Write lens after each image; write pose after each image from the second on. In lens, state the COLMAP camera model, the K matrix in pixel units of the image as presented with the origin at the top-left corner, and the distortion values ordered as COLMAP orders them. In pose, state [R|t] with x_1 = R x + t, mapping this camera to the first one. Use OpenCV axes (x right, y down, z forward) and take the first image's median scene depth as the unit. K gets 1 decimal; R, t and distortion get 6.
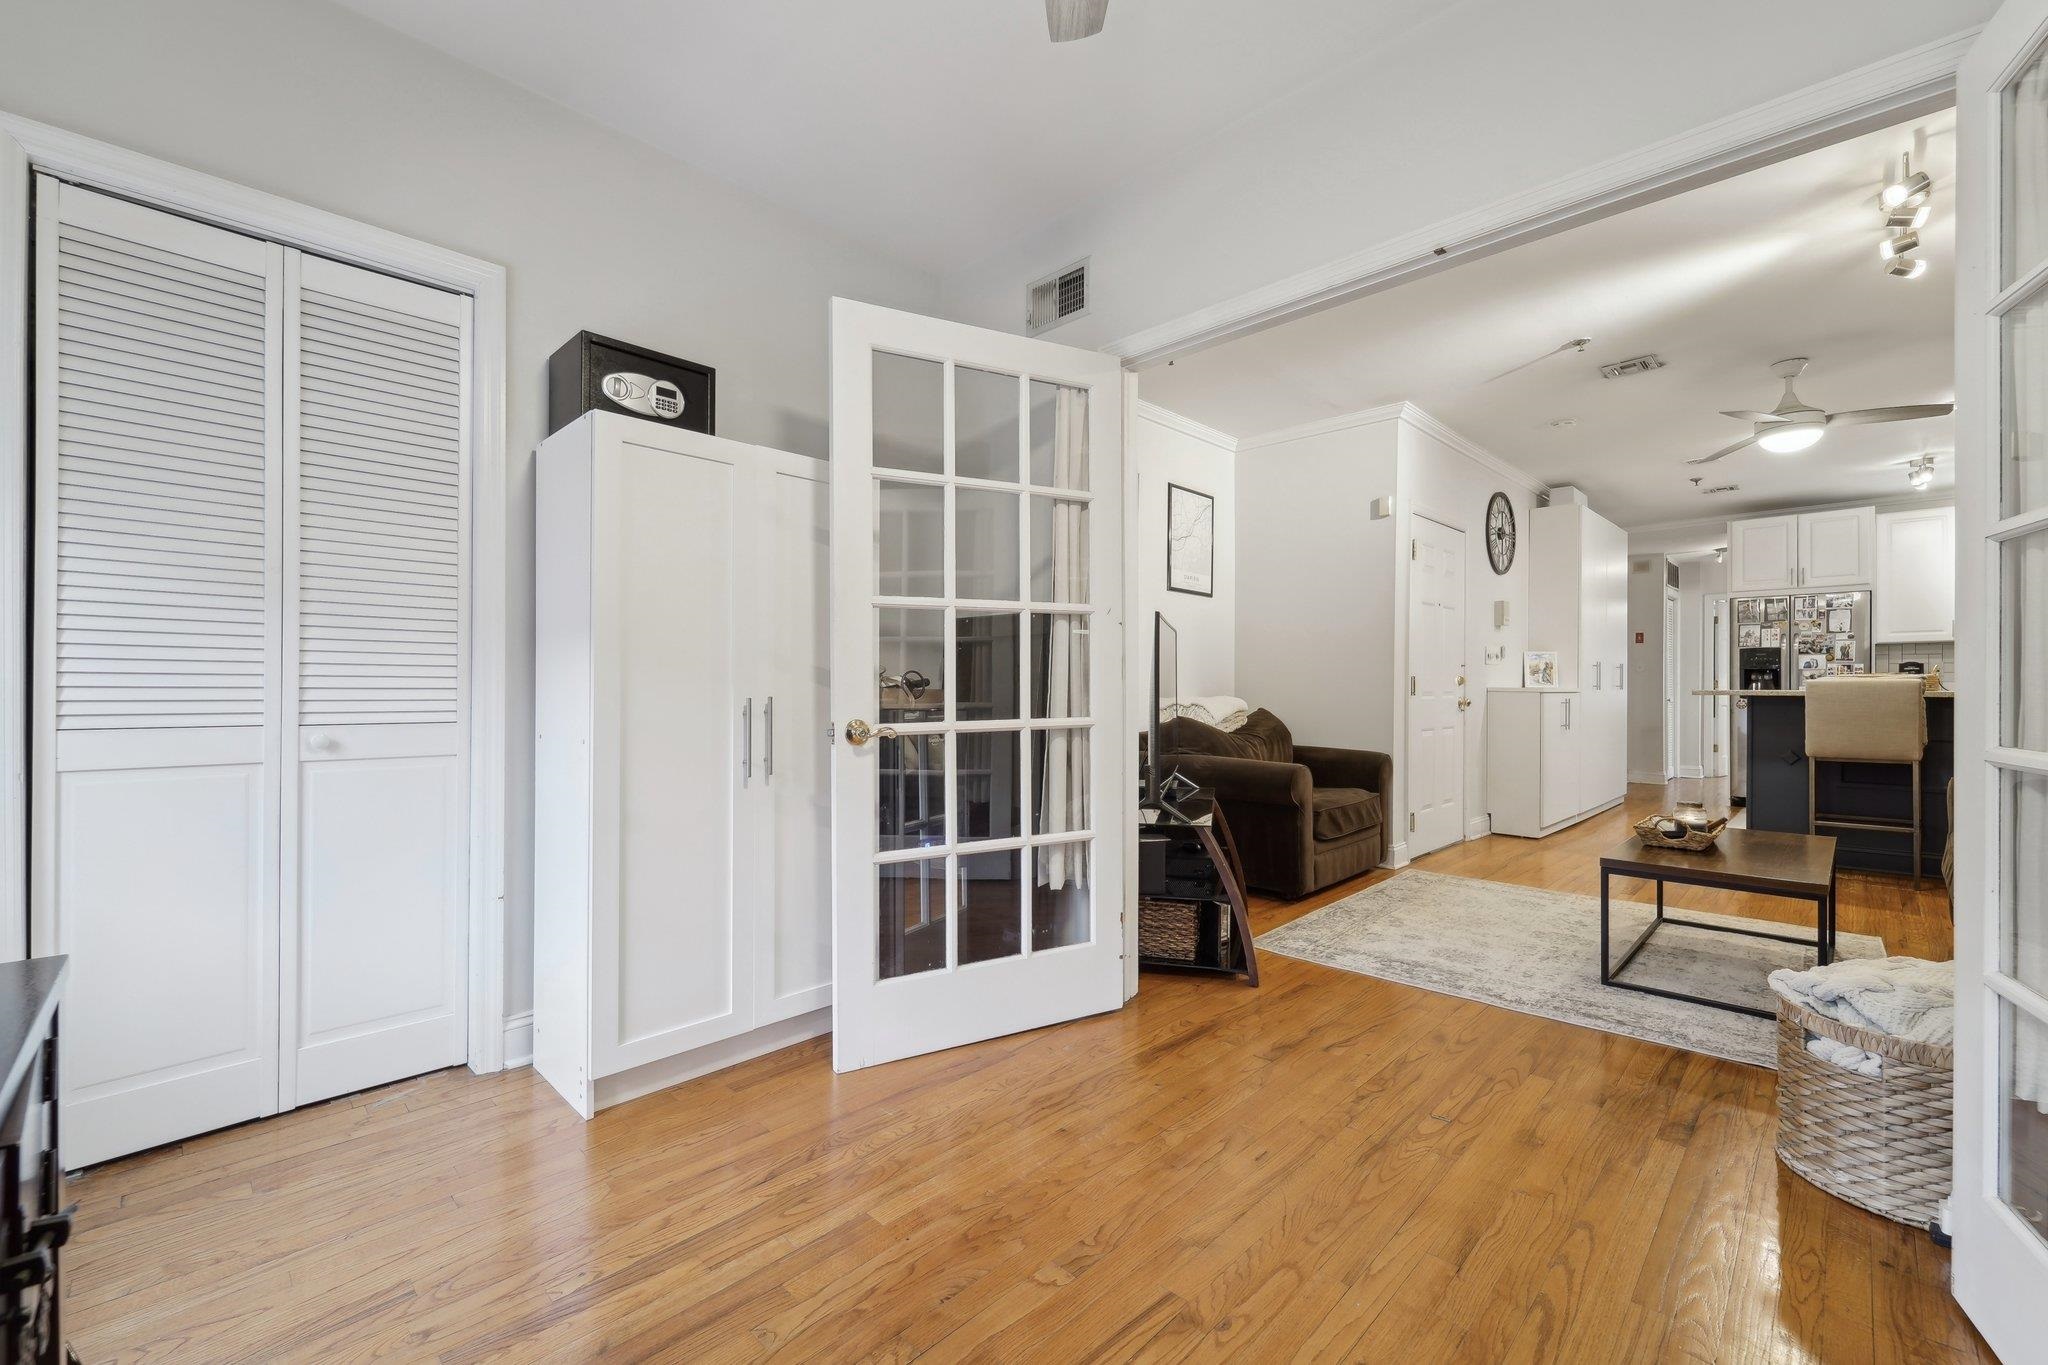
lens RADIAL K [[844.7, 0, 1024.0], [0, 844.7, 682.5], [0, 0, 1]] dist [0.001837, -0.000360]
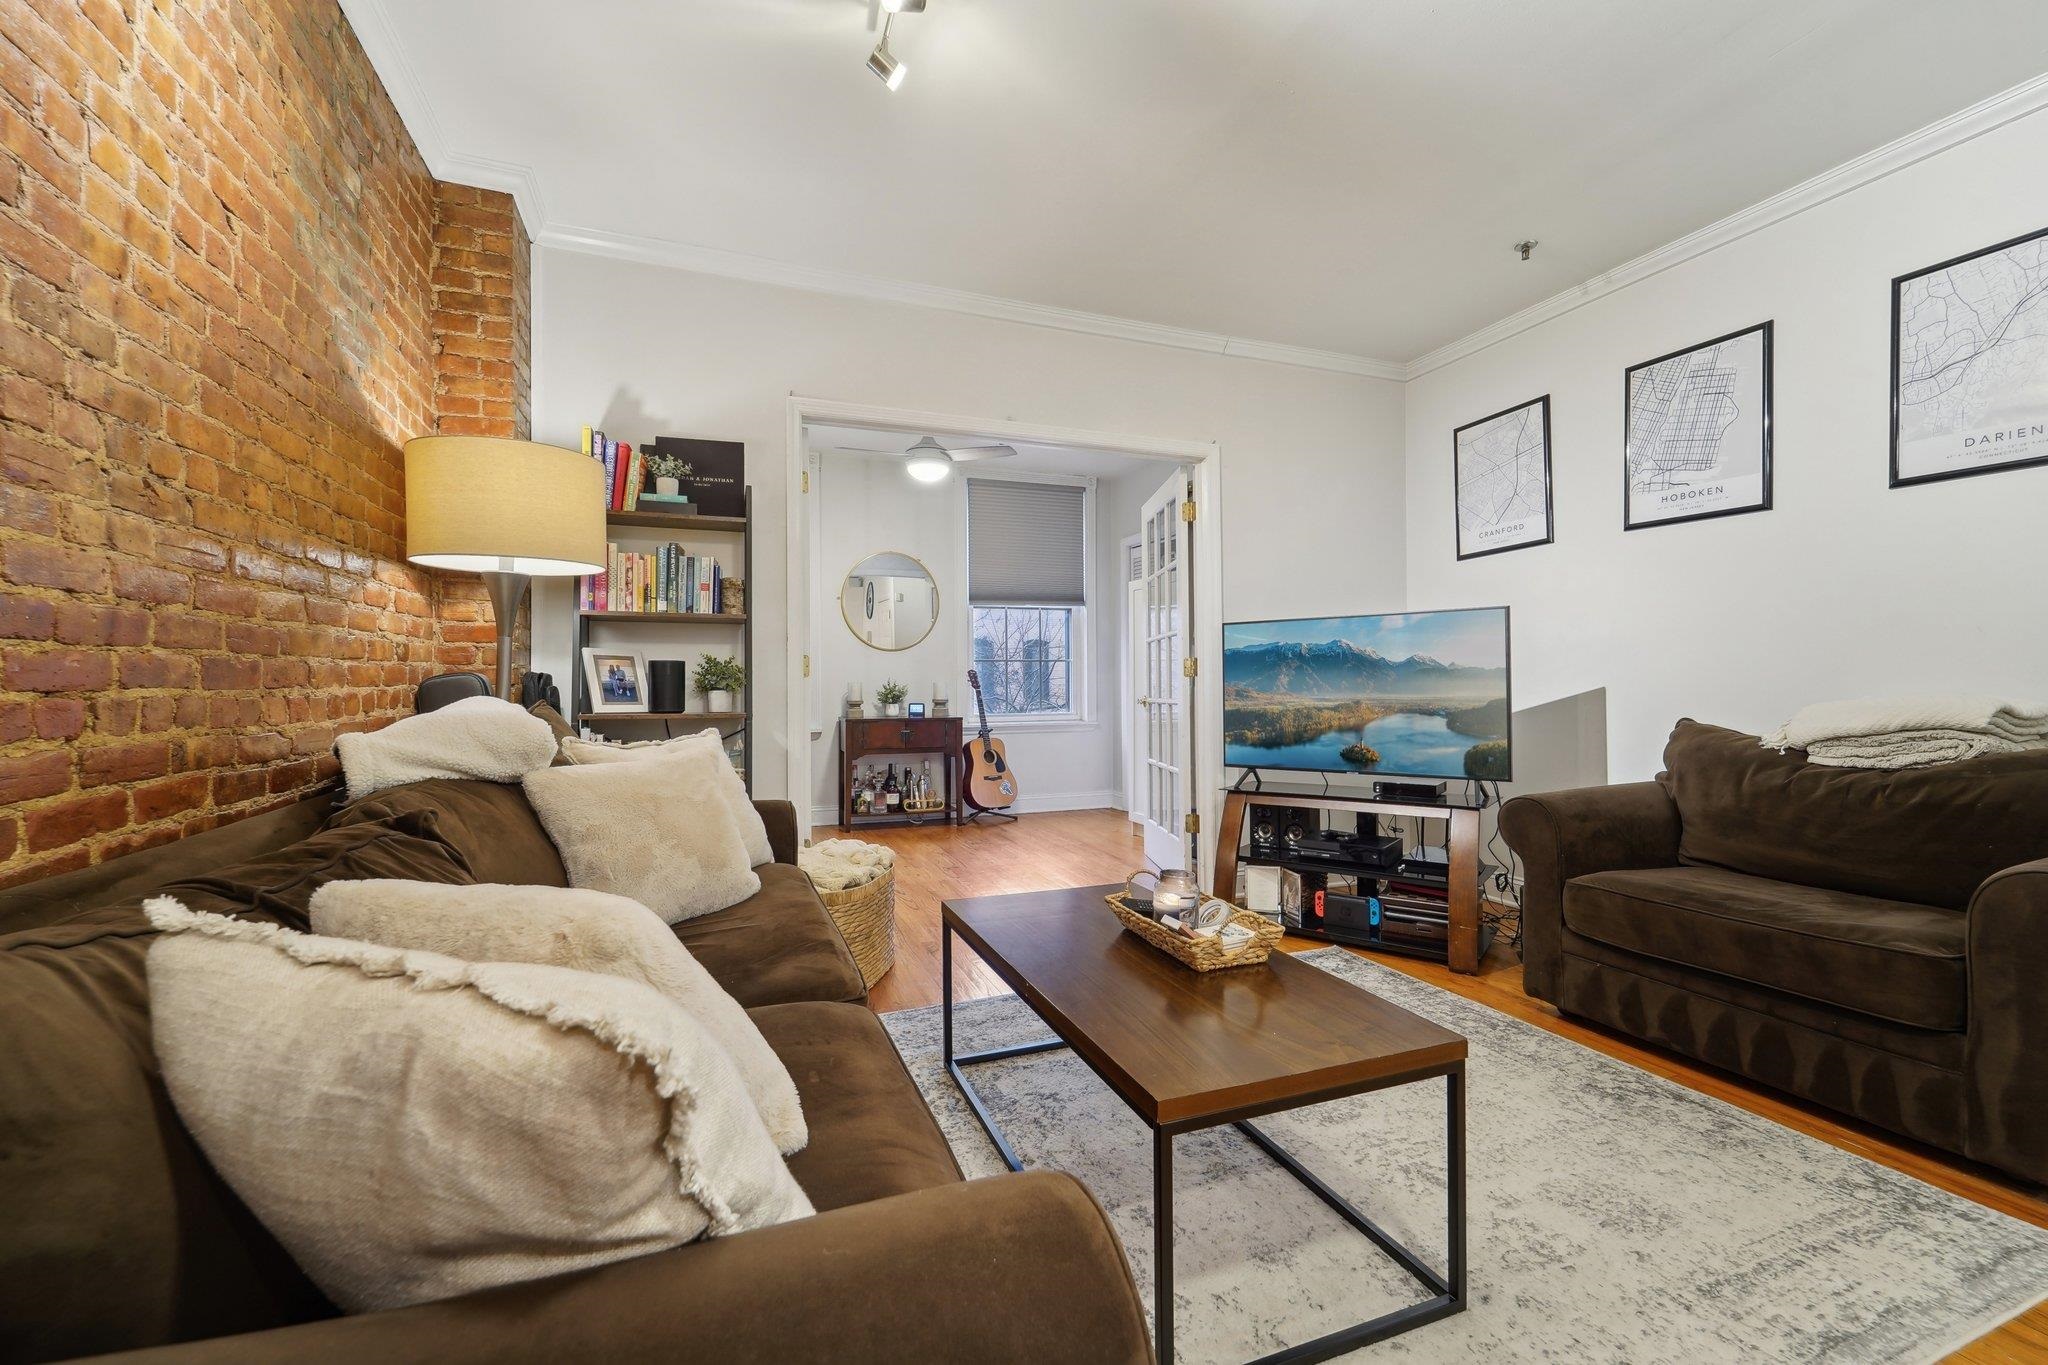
lens RADIAL K [[838.7, 0, 1017.5], [0, 838.7, 682.5], [0, 0, 1]] dist [0.001021, -0.000680]
pose [[-0.419843, 0.000238, -0.907597, 0.882664], [0.007296, 0.999969, -0.003112, 0.007044], [0.907567, -0.007929, -0.419832, 0.745059]]
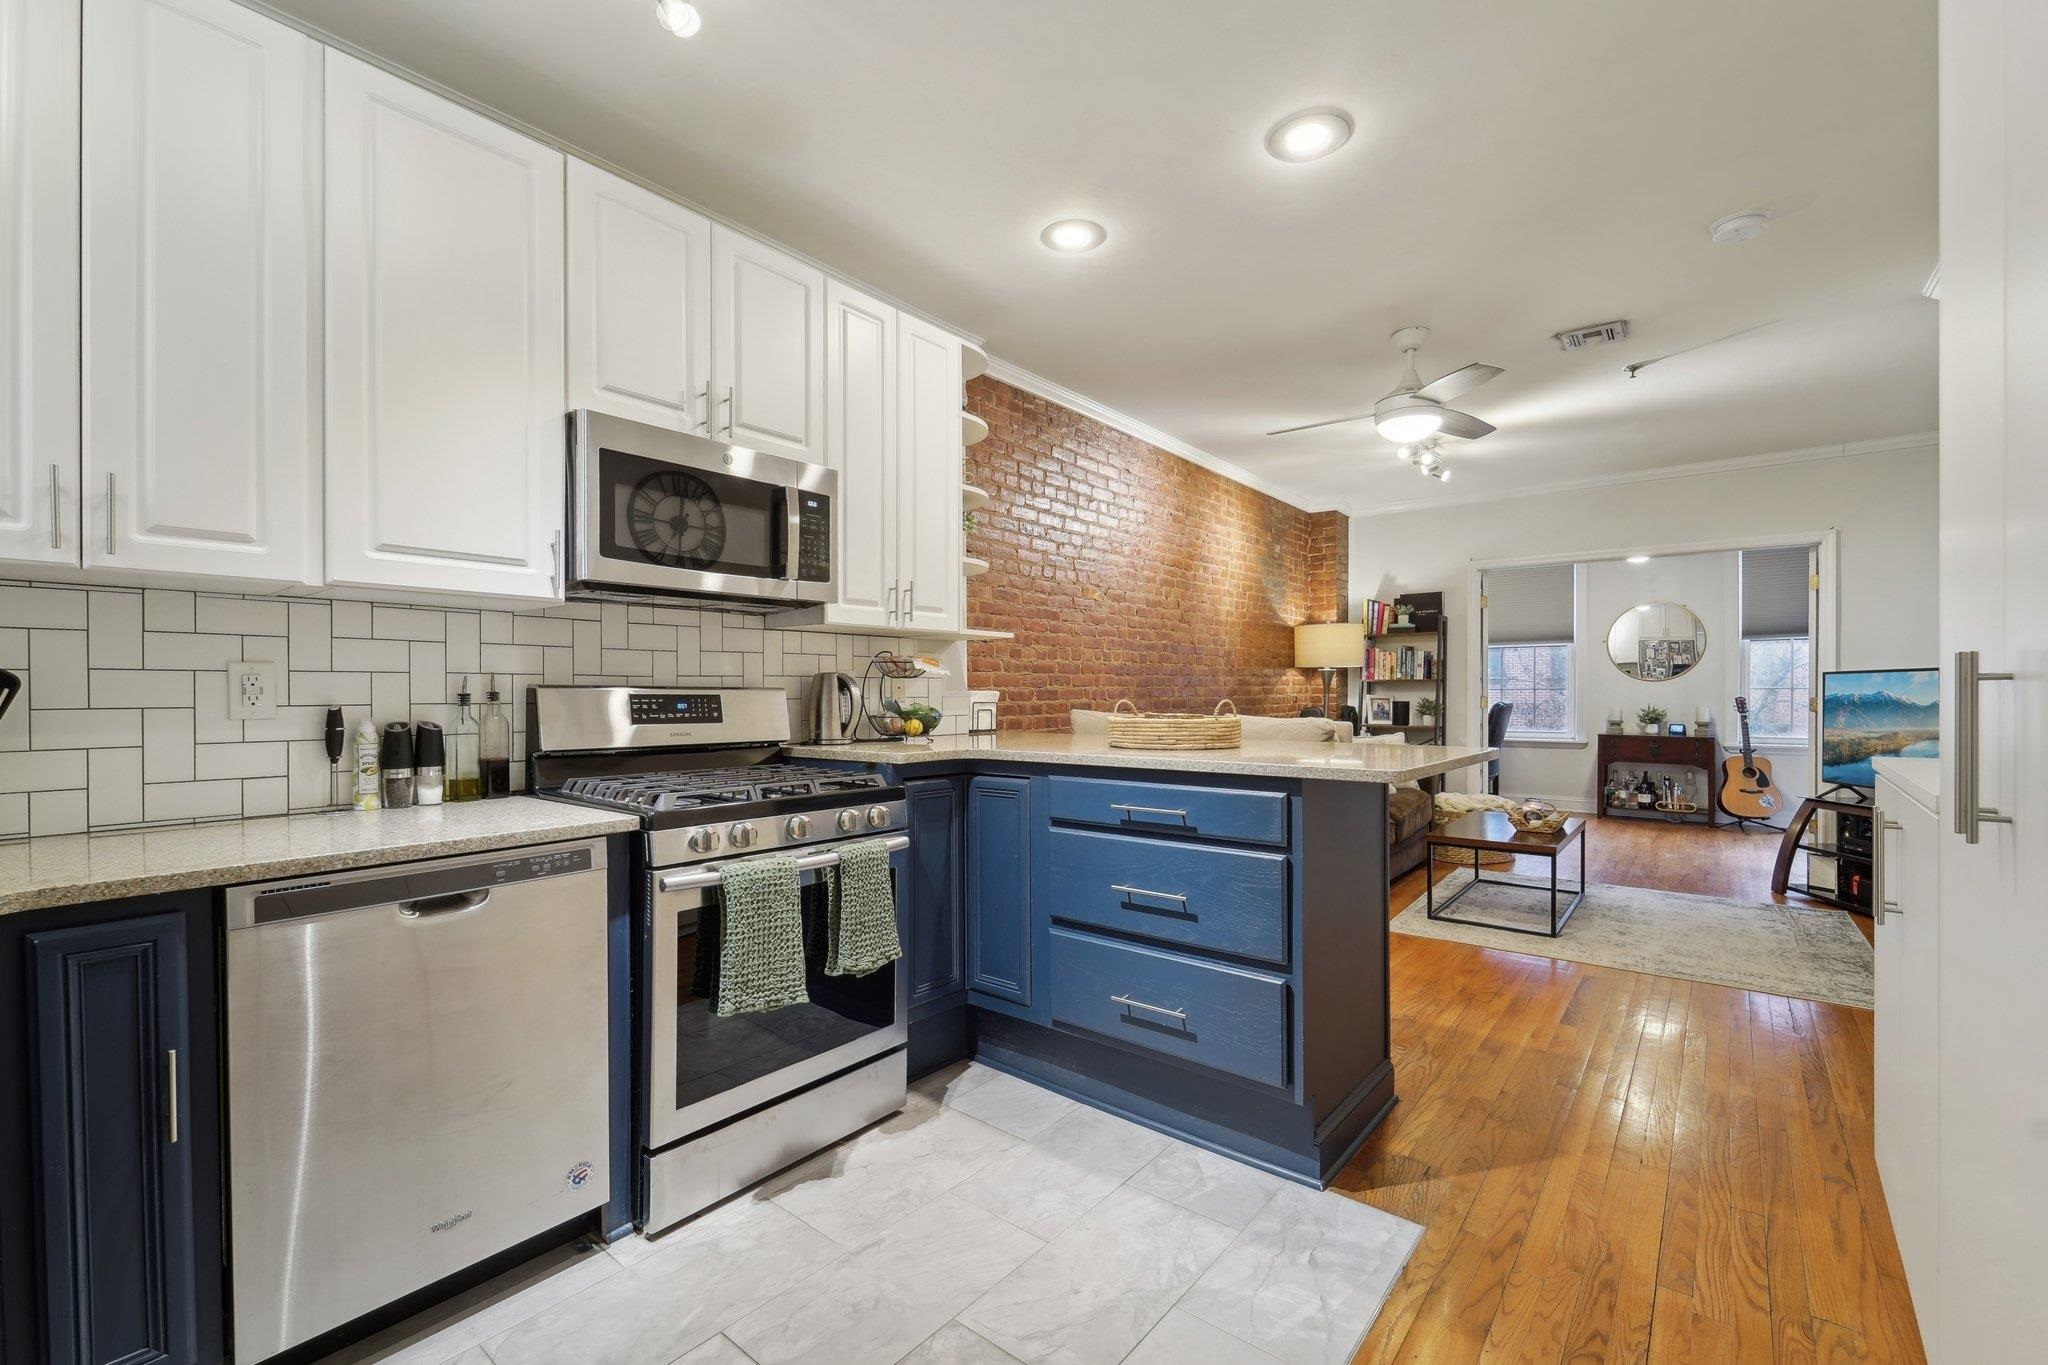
lens RADIAL K [[868.7, 0, 1004.7], [0, 868.7, 698.4], [0, 0, 1]] dist [0.006000, -0.000147]
pose [[-0.995647, 0.002163, -0.093177, 1.180833], [0.001705, 0.999986, 0.004993, -0.024115], [0.093187, 0.004813, -0.995637, 1.552670]]
